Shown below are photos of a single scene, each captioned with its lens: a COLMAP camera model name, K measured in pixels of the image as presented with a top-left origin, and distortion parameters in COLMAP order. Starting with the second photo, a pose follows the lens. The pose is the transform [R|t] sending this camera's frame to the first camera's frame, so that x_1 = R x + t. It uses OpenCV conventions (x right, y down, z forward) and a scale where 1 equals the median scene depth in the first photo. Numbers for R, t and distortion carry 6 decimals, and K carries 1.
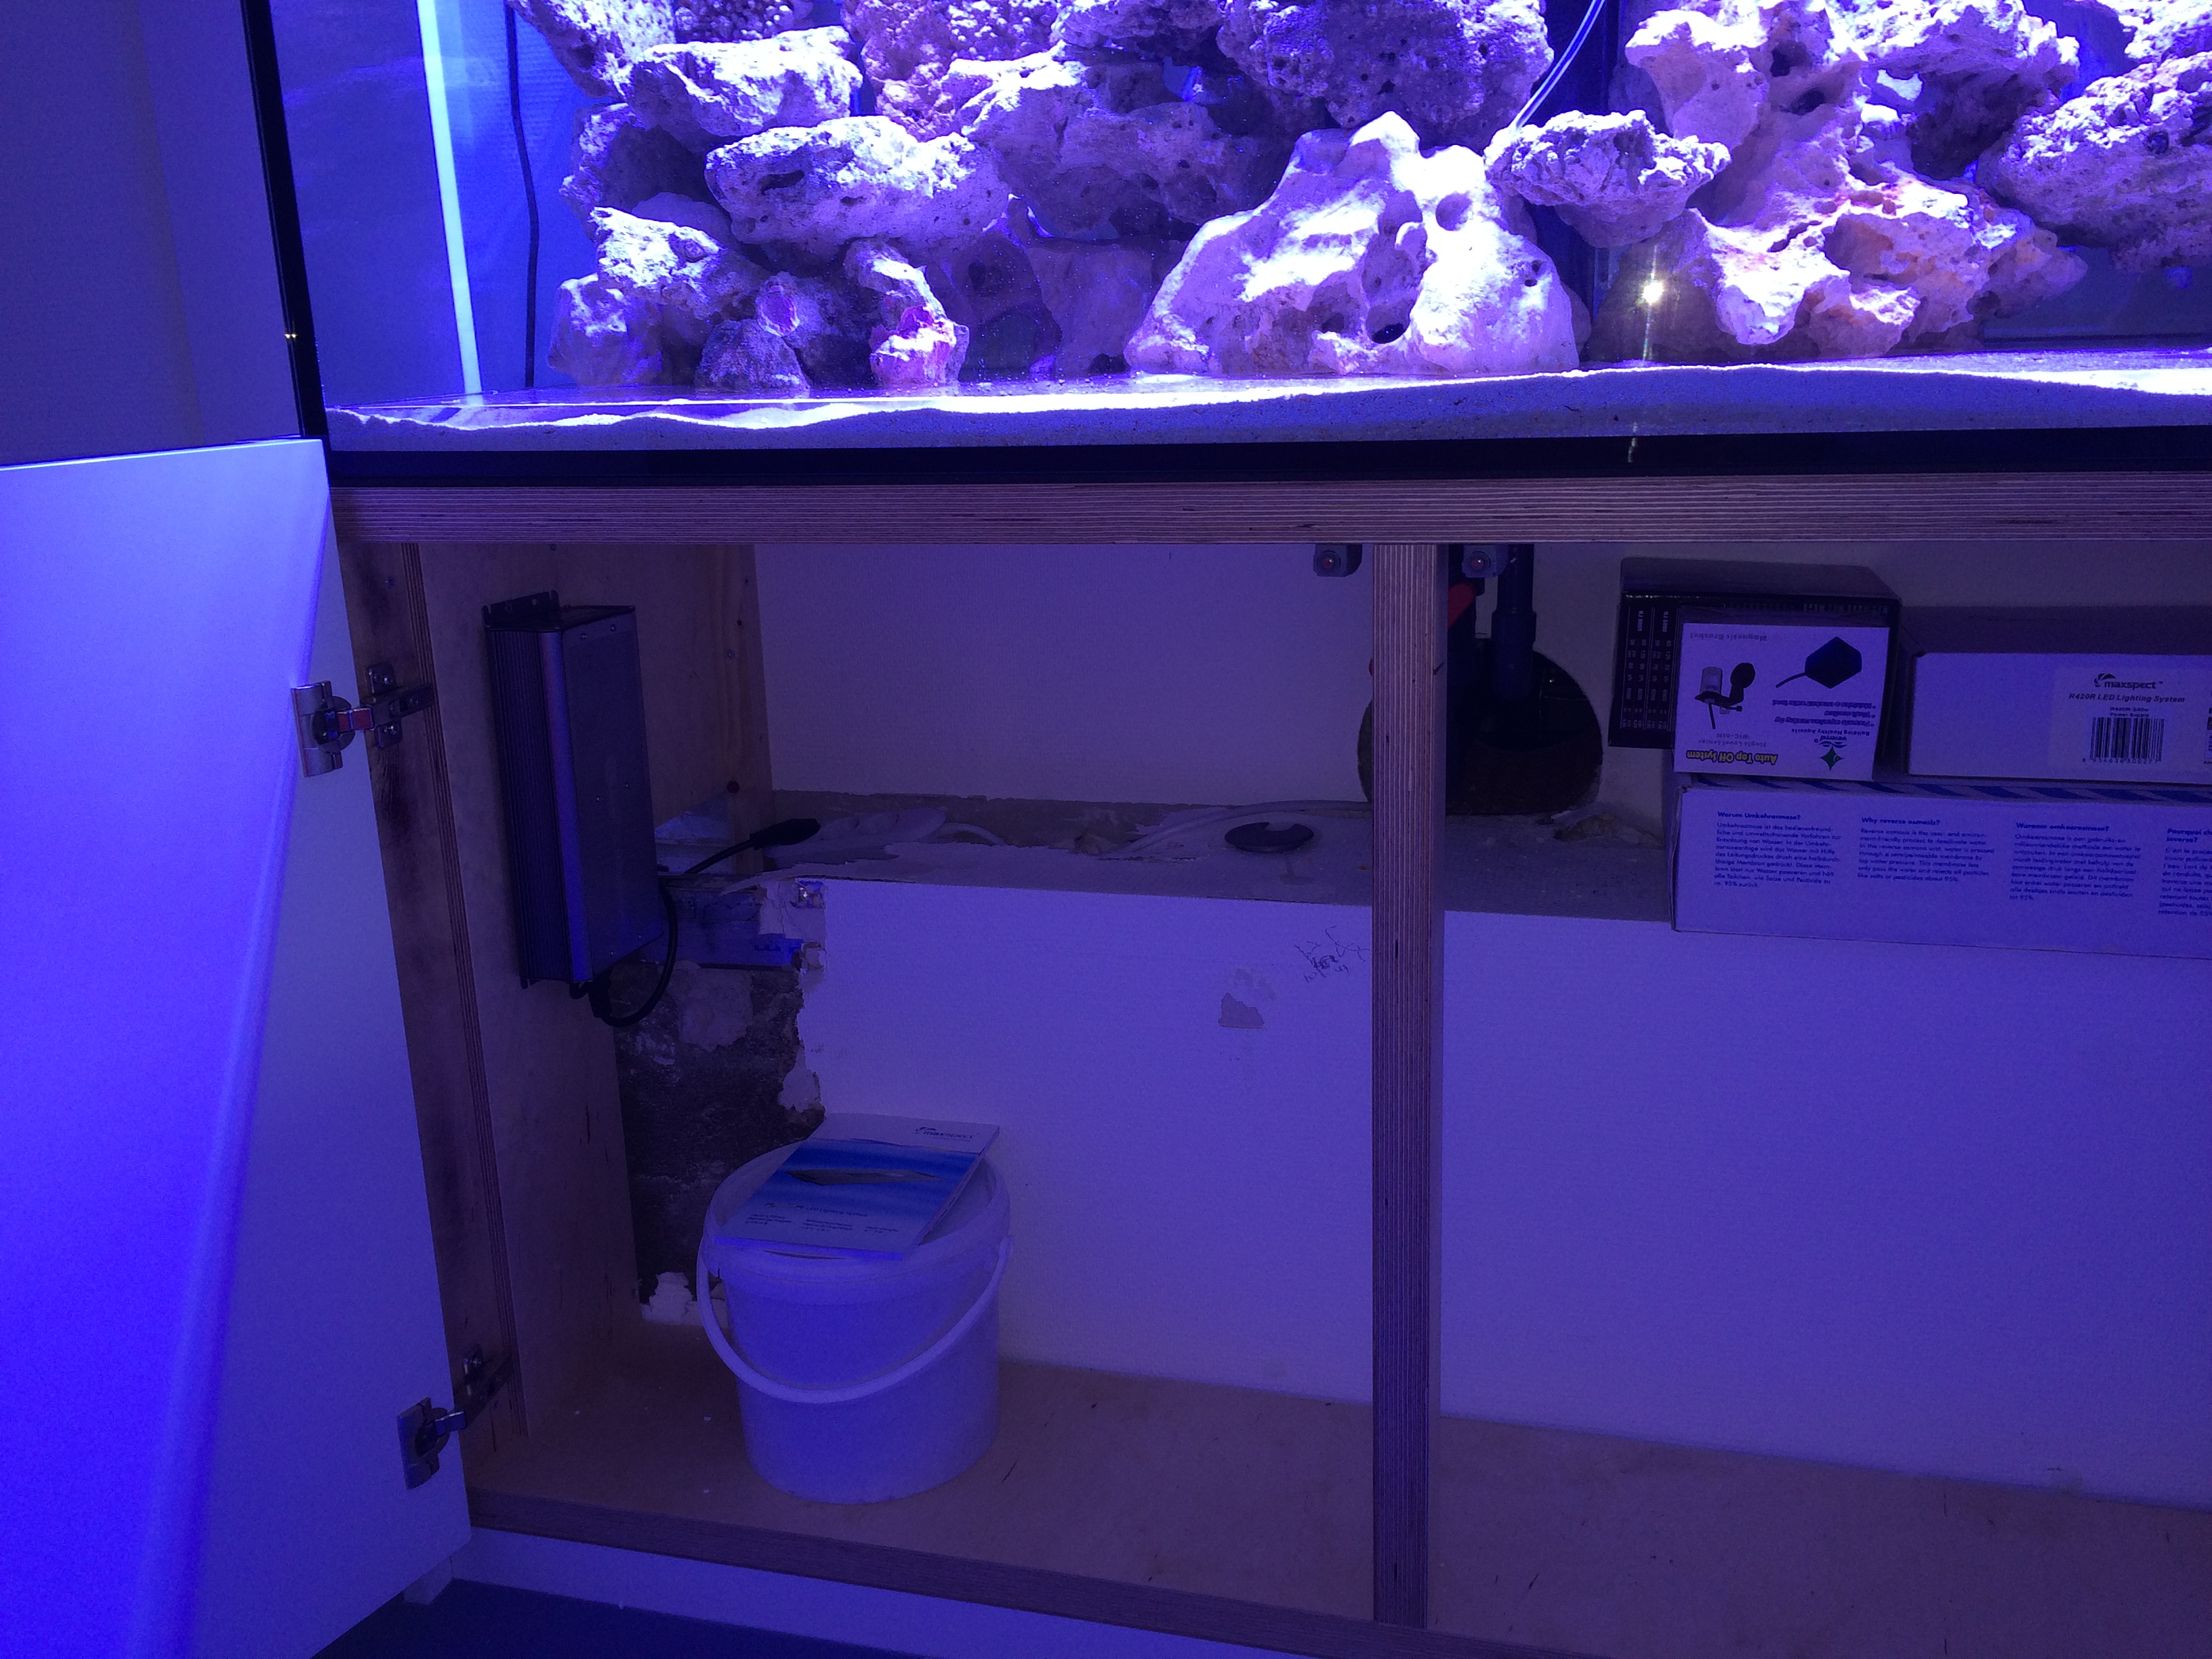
lens RADIAL K [[1893.7, 0, 1102.6], [0, 1893.7, 822.0], [0, 0, 1]] dist [0.078699, -0.108370]
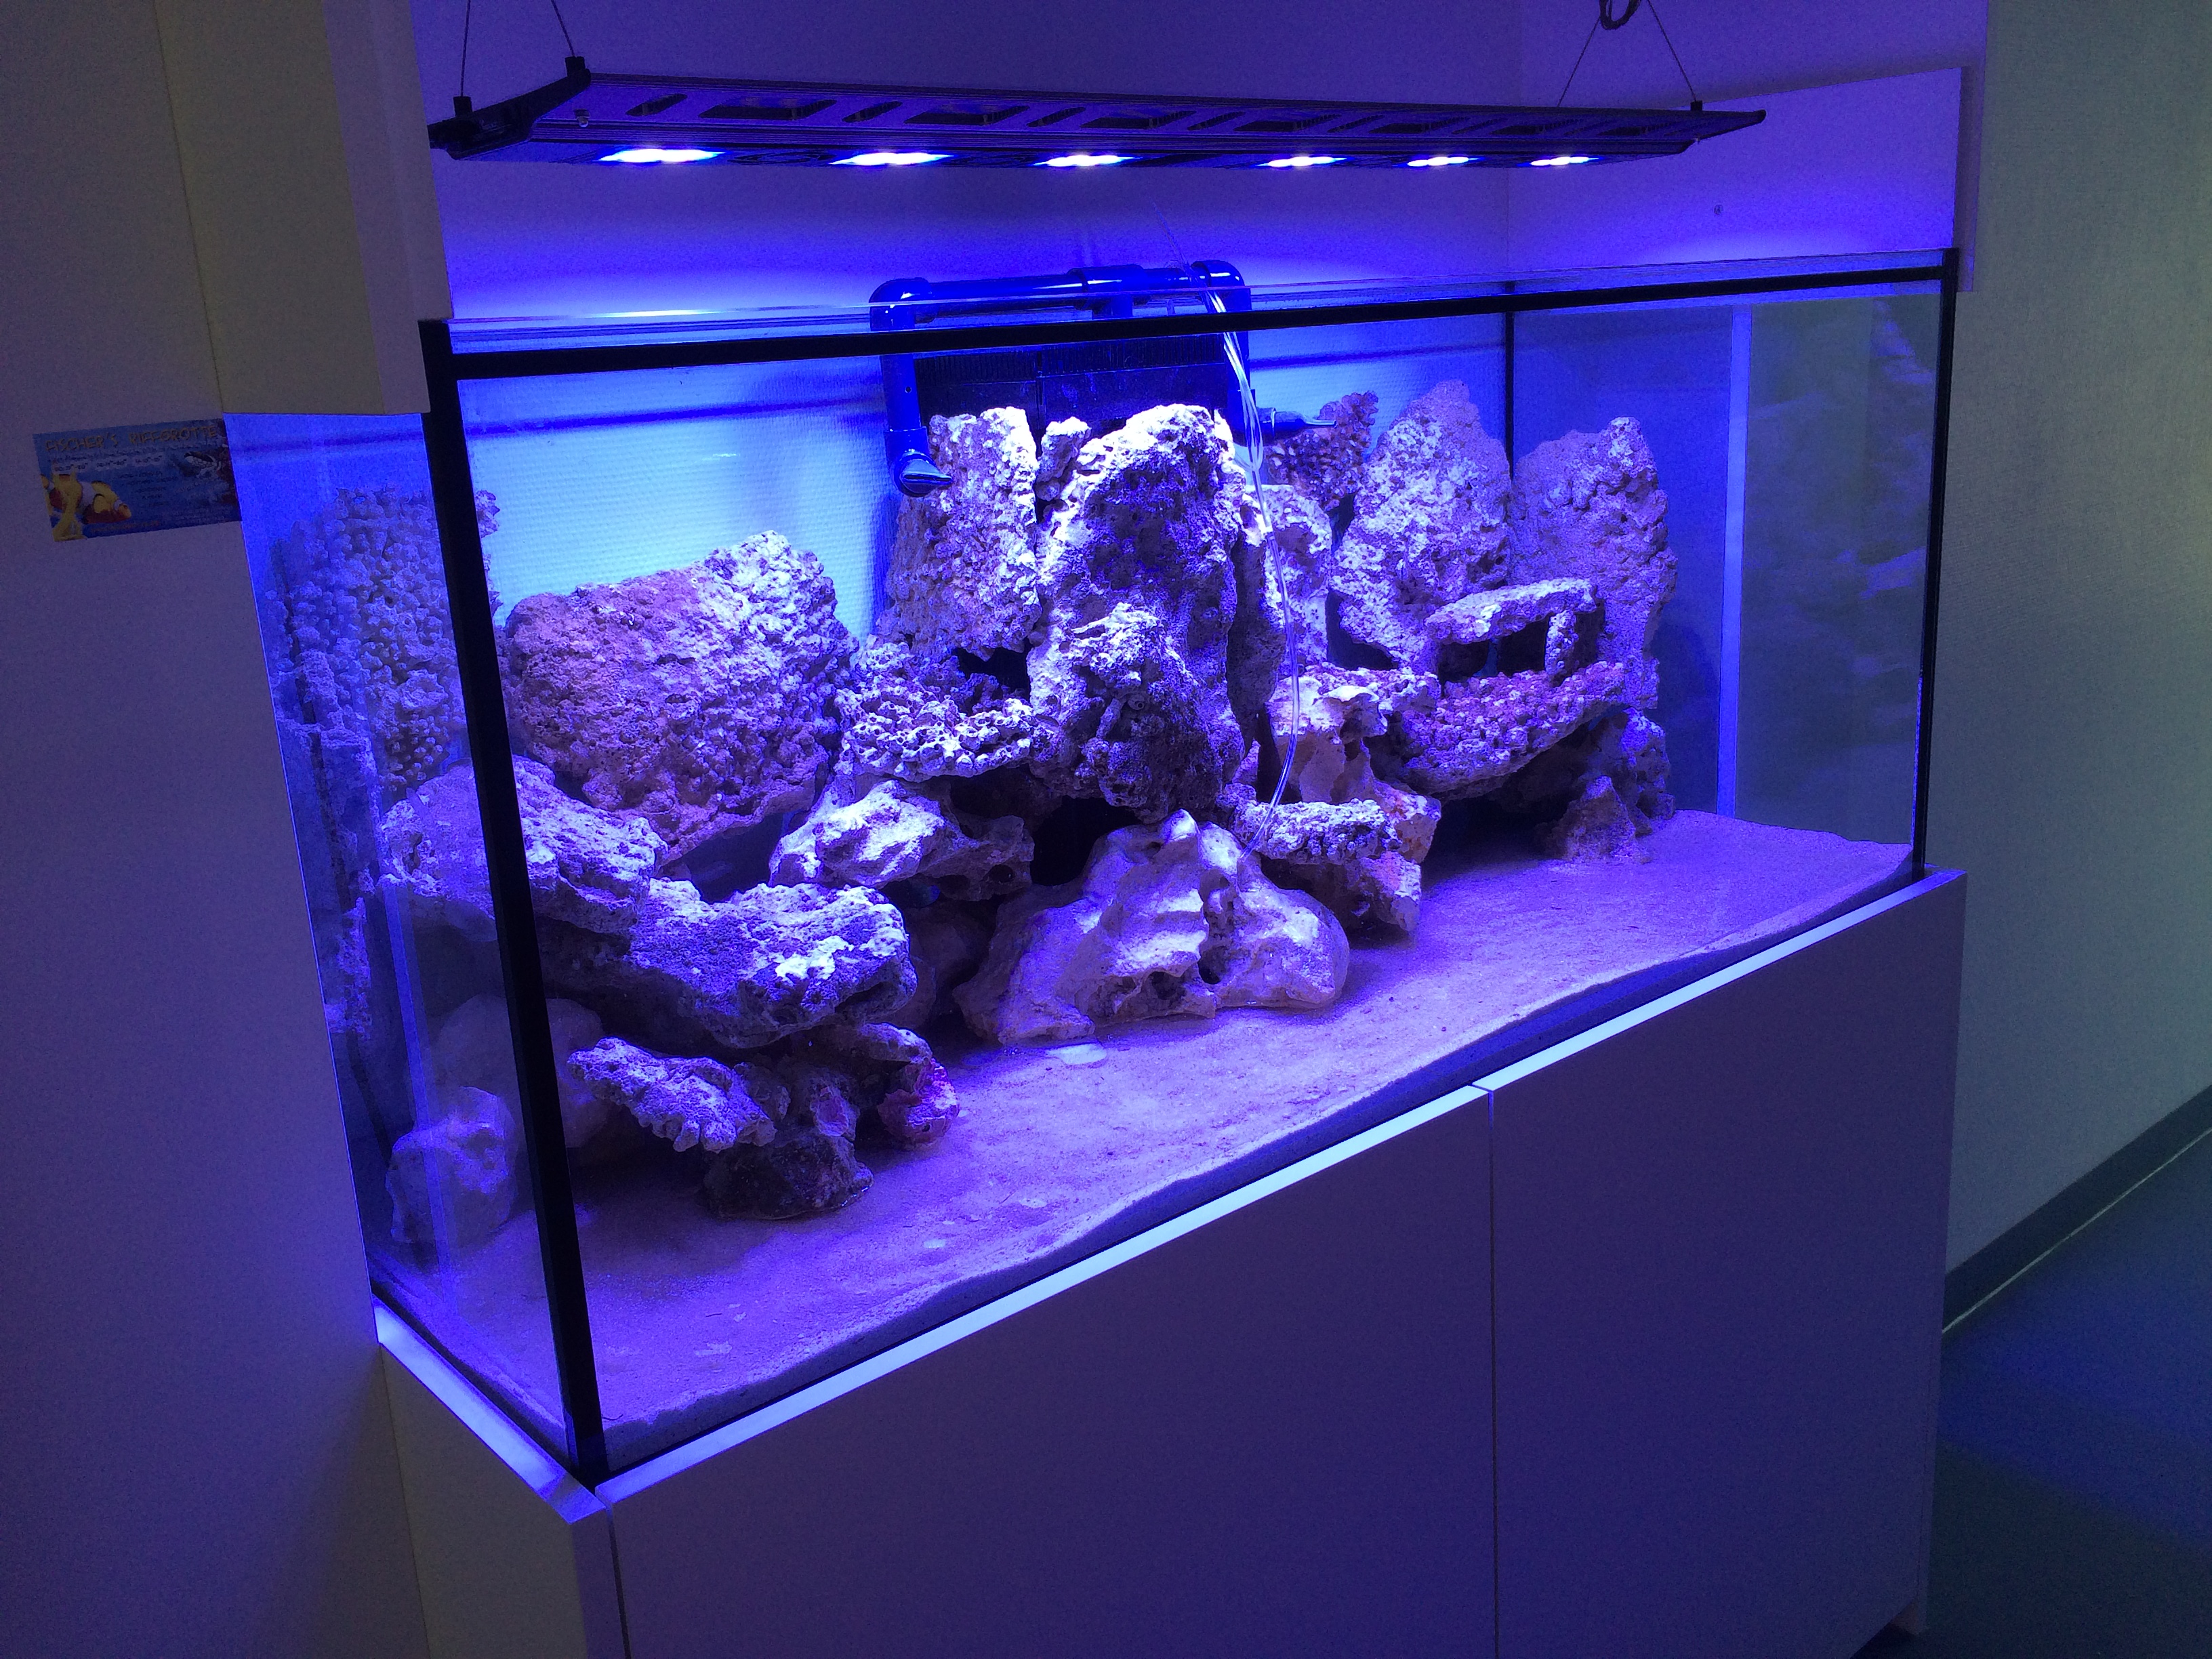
lens RADIAL K [[1880.1, 0, 1058.4], [0, 1880.1, 826.8], [0, 0, 1]] dist [0.063185, -0.100475]
pose [[0.570156, -0.211141, 0.793941, -0.851957], [0.256411, 0.963868, 0.072193, -0.456450], [-0.780497, 0.162414, 0.603694, 0.310568]]
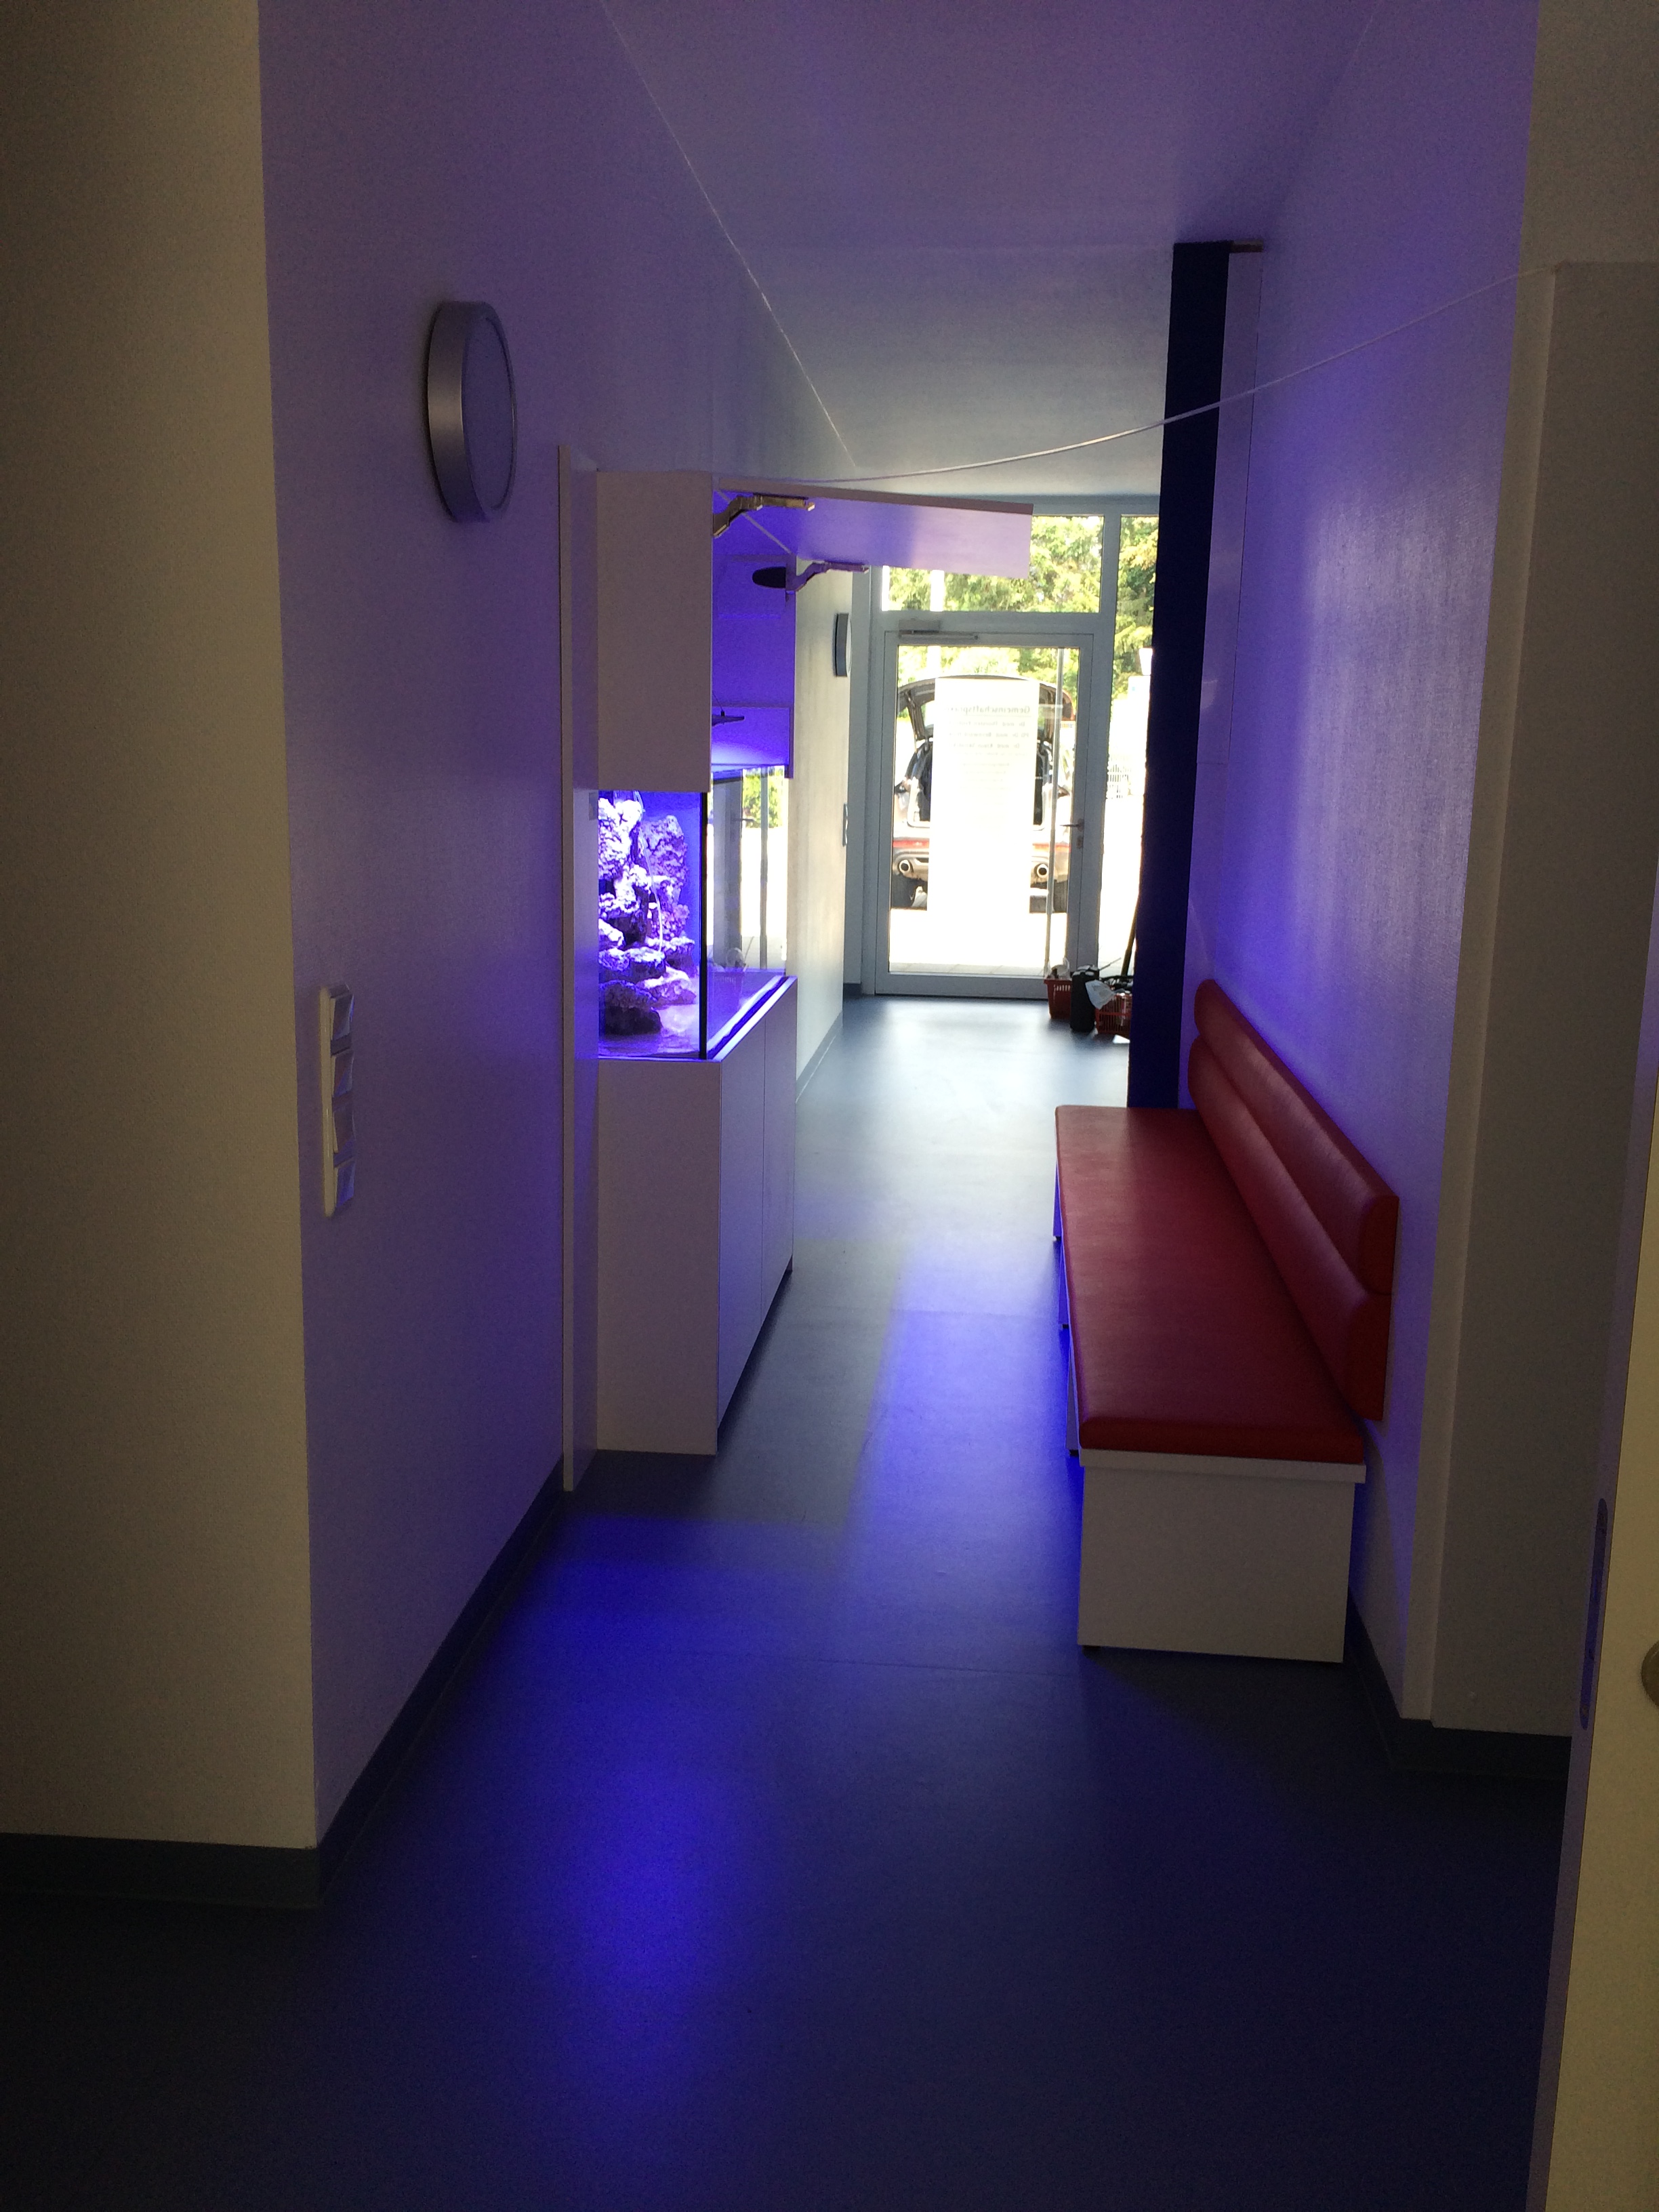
lens RADIAL K [[1893.7, 0, 843.7], [0, 1893.7, 1107.7], [0, 0, 1]] dist [0.078699, -0.108370]
pose [[-0.179825, -0.159251, 0.970722, -3.420228], [0.245324, 0.948369, 0.201030, -0.680338], [-0.952617, 0.274292, -0.131473, 1.169277]]
